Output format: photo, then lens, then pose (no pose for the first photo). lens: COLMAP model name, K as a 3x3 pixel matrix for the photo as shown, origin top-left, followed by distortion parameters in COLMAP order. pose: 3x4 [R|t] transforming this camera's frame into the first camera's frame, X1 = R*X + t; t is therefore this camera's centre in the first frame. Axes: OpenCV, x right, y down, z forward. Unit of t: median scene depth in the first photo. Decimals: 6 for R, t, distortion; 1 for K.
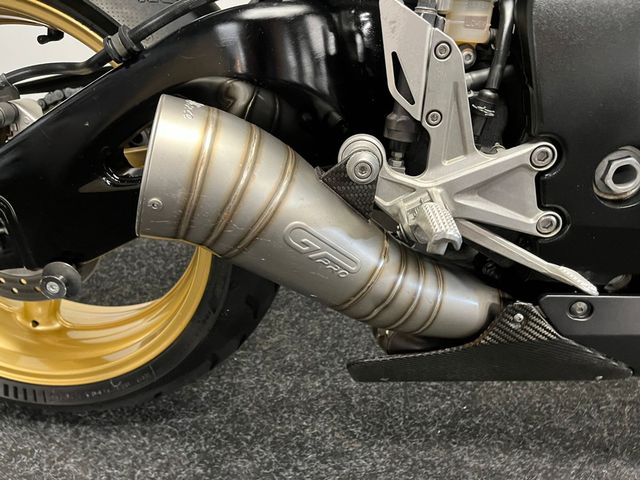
lens RADIAL K [[488.3, 0, 320.0], [0, 488.3, 240.0], [0, 0, 1]] dist [0.068482, -0.102745]
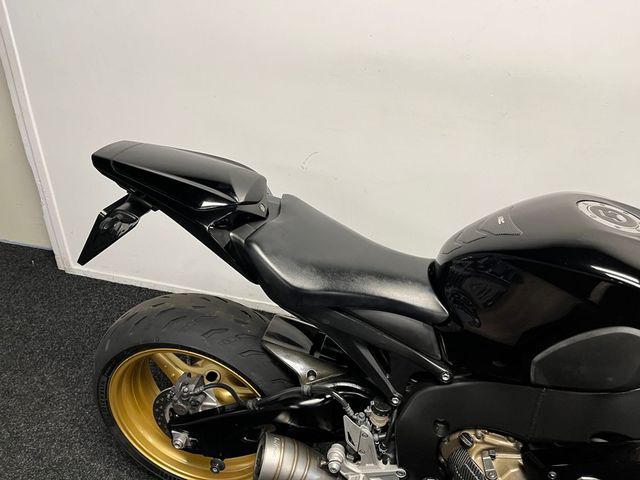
lens RADIAL K [[486.7, 0, 324.0], [0, 486.7, 242.8], [0, 0, 1]] dist [0.073800, -0.100287]
pose [[0.987388, 0.103248, -0.120016, 0.155296], [-0.093848, 0.992244, 0.081512, -1.073870], [0.127501, -0.069221, 0.989420, -1.096354]]
